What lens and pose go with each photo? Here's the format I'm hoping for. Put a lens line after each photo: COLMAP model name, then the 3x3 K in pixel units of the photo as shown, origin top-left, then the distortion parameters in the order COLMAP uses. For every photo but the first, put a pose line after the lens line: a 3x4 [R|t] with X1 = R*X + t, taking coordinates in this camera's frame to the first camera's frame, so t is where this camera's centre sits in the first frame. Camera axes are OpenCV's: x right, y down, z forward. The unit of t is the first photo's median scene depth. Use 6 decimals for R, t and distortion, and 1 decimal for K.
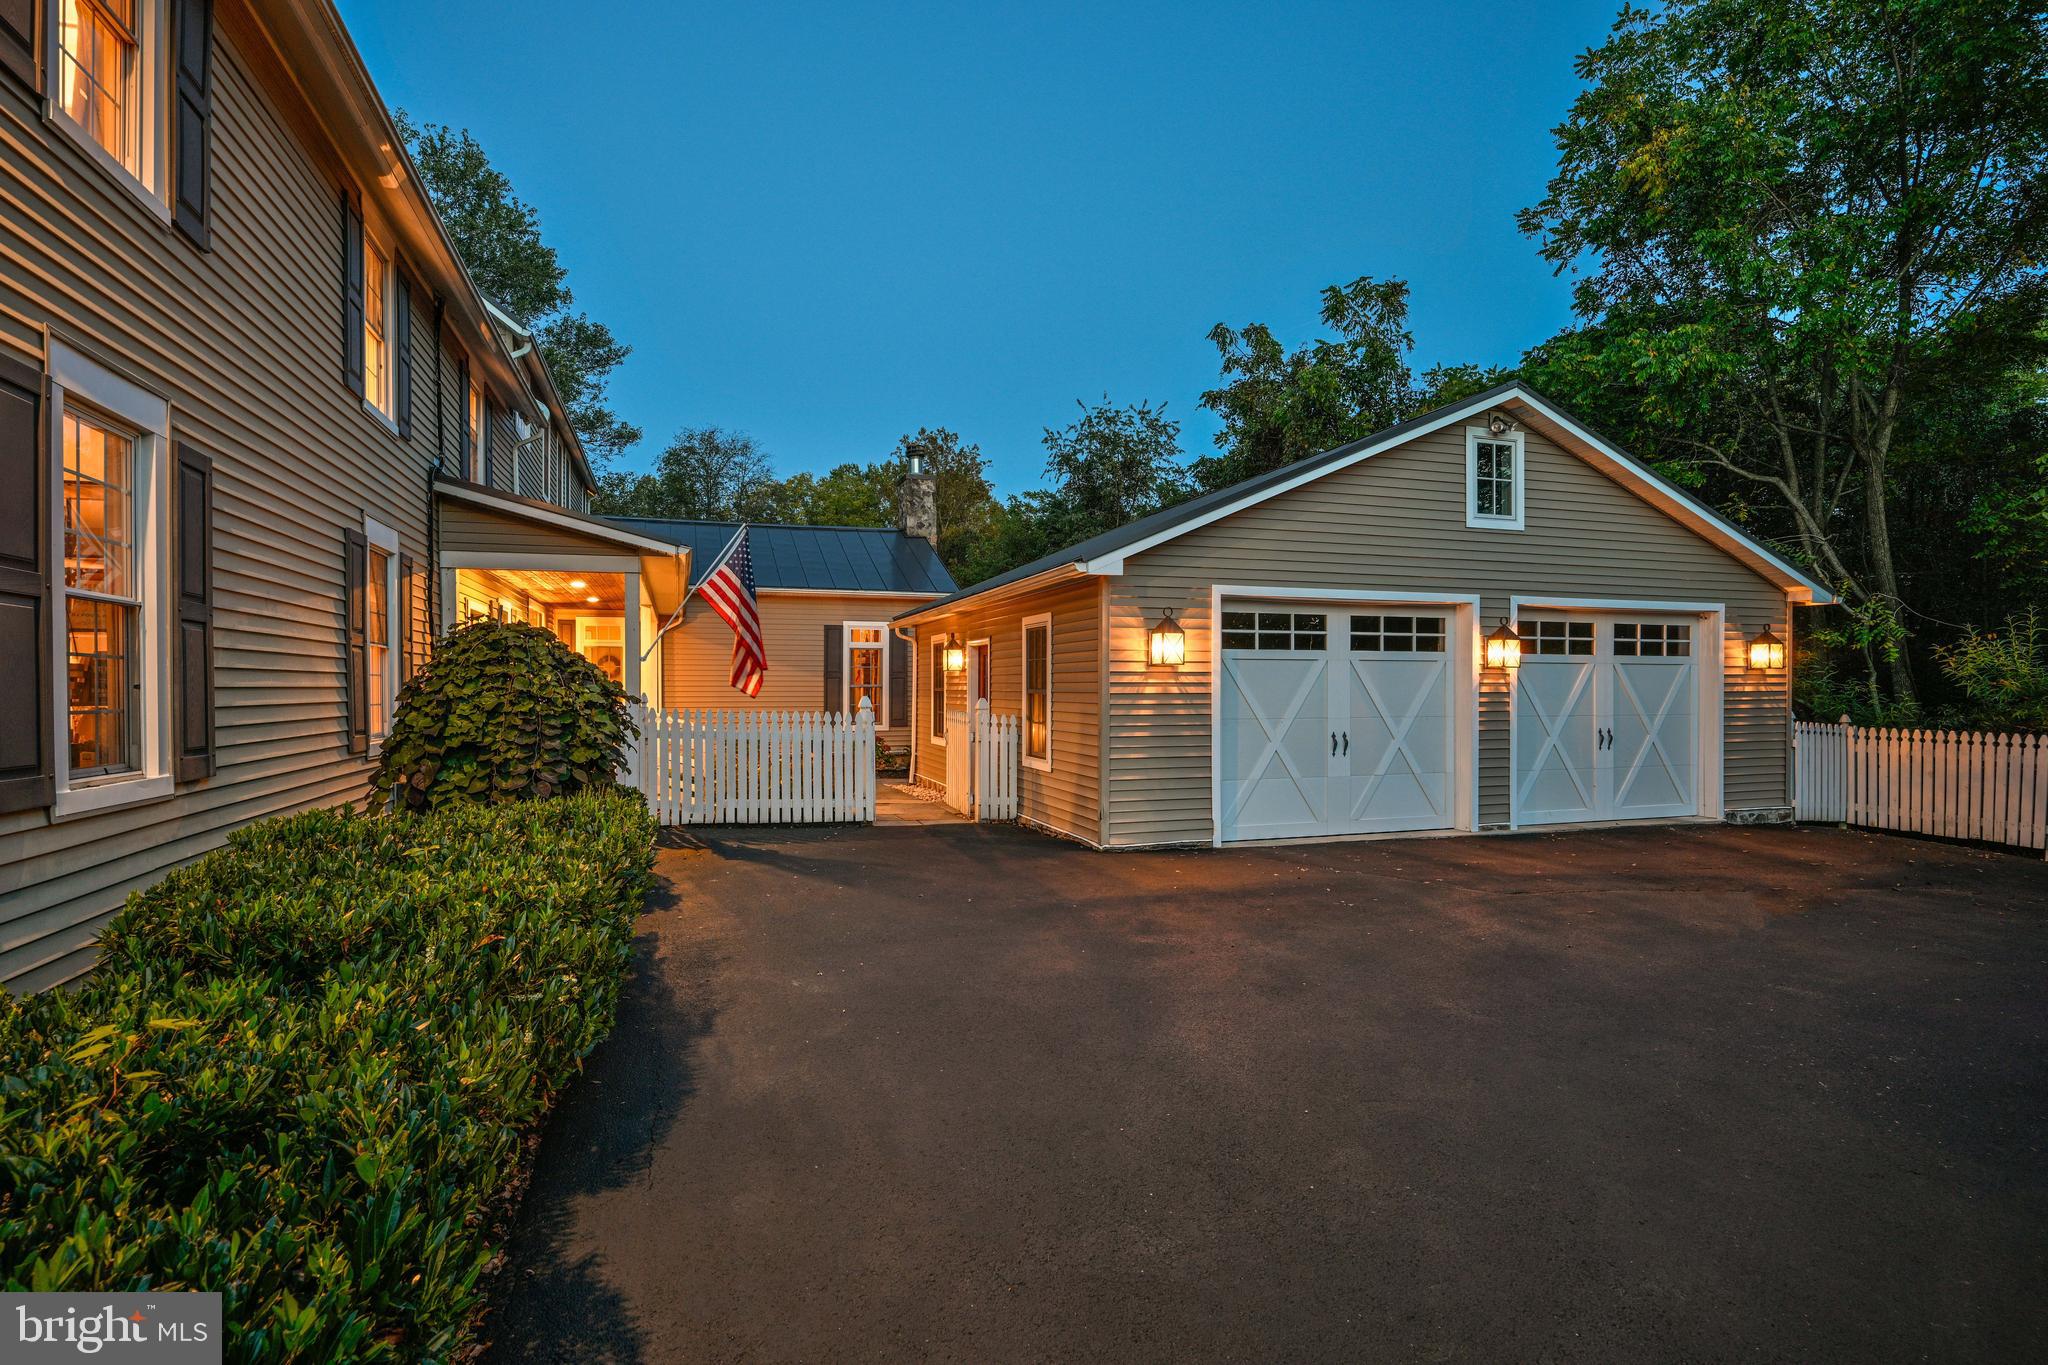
lens RADIAL K [[976.0, 0, 1018.1], [0, 976.0, 673.5], [0, 0, 1]] dist [0.002275, -0.000096]
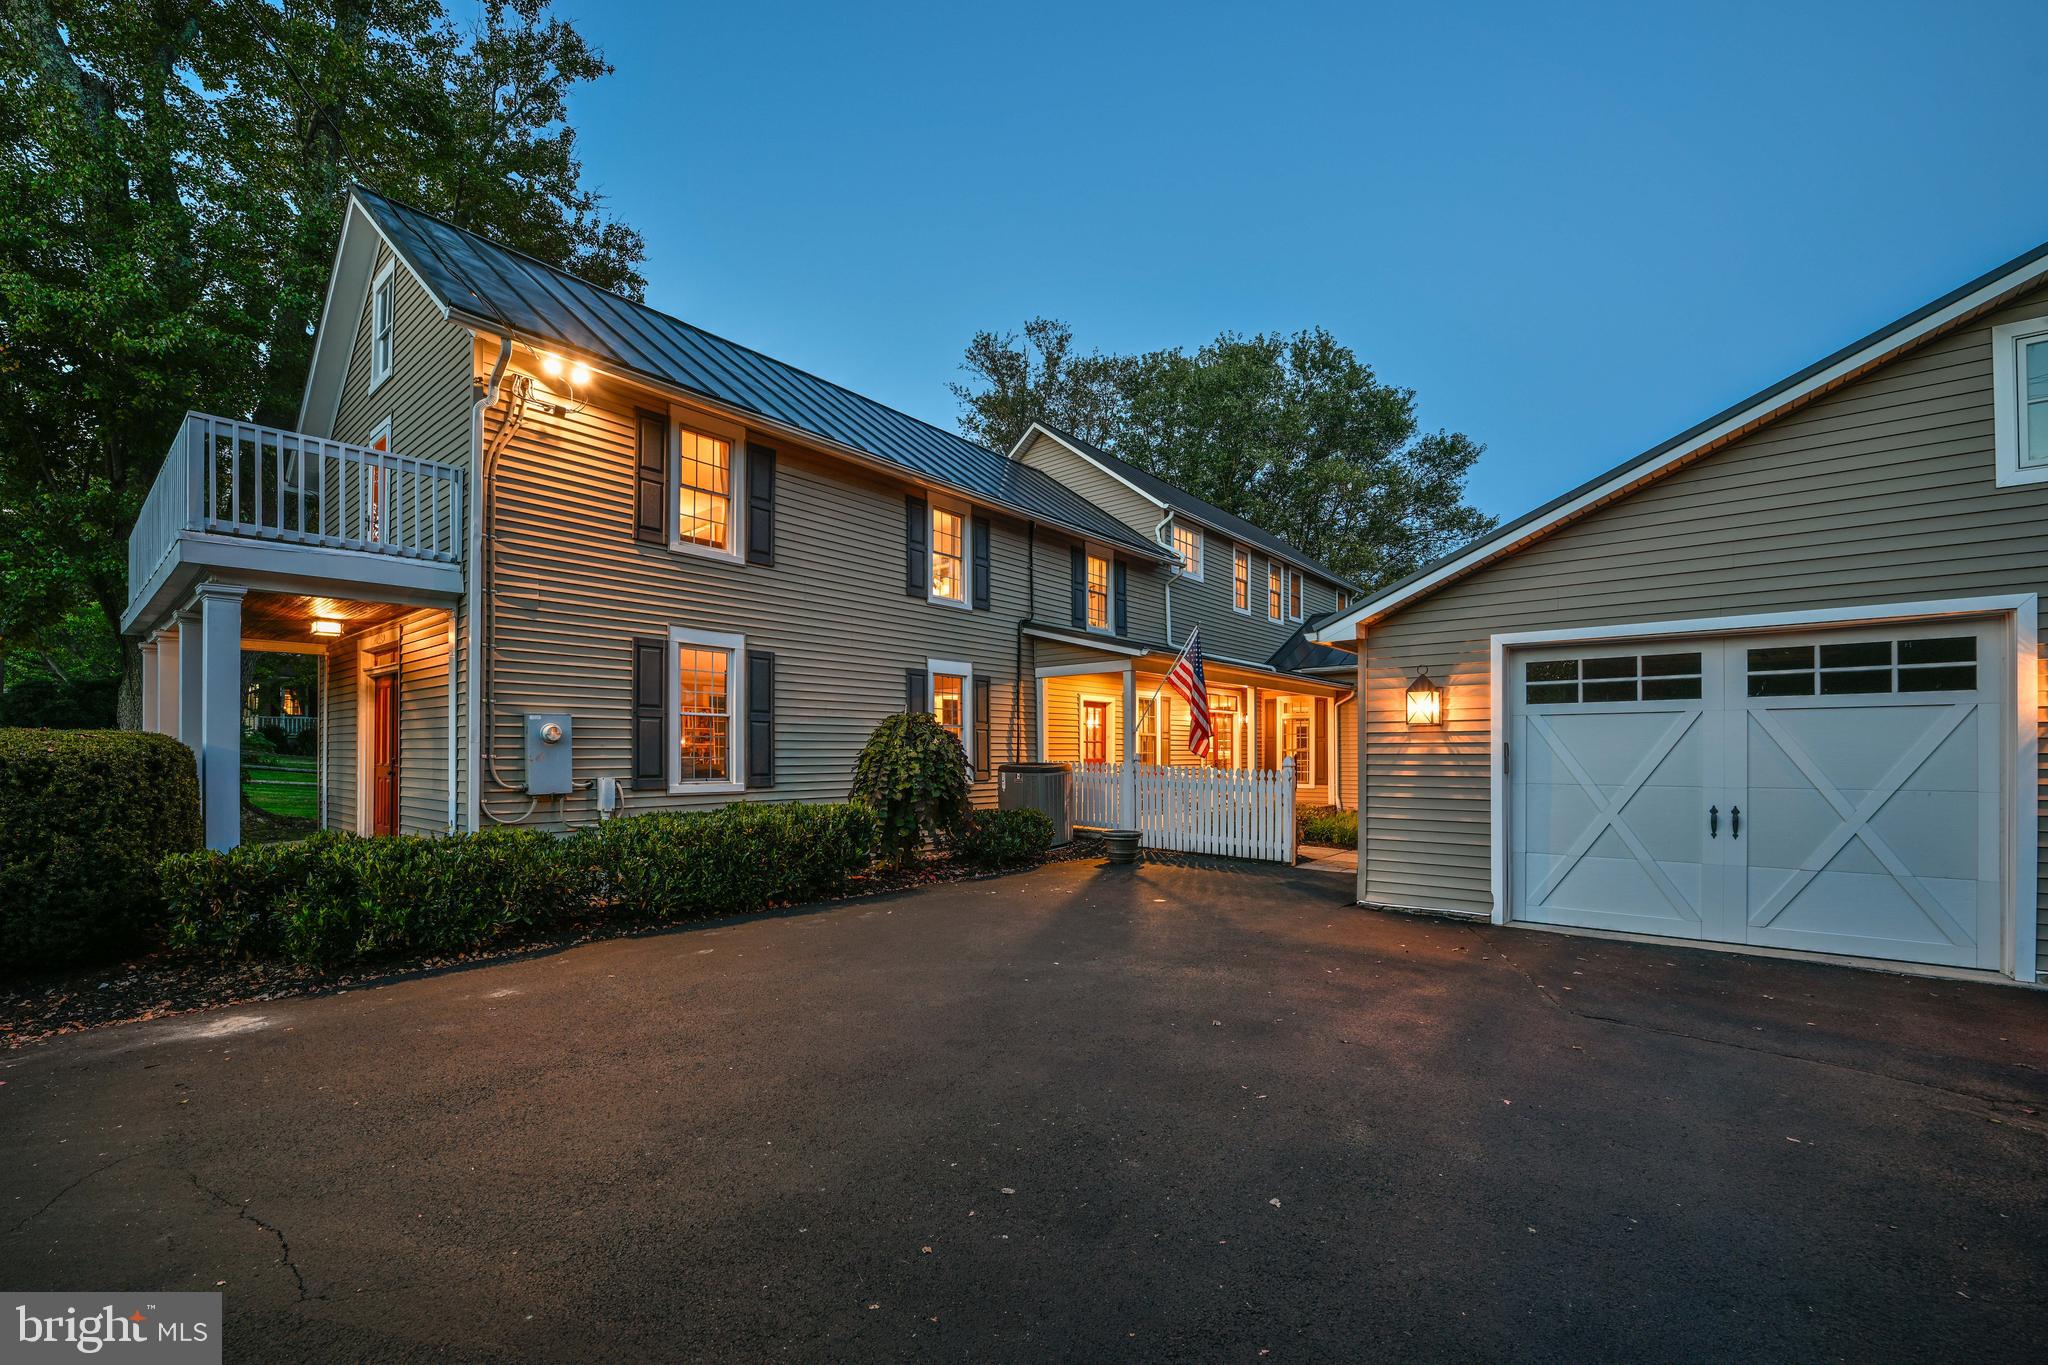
lens RADIAL K [[861.2, 0, 1066.9], [0, 861.2, 739.4], [0, 0, 1]] dist [-0.003381, -0.000267]
pose [[0.553282, -0.013126, -0.832890, 0.592437], [0.015981, 0.999859, -0.005142, 0.003804], [0.832840, -0.010466, 0.553414, 0.206754]]
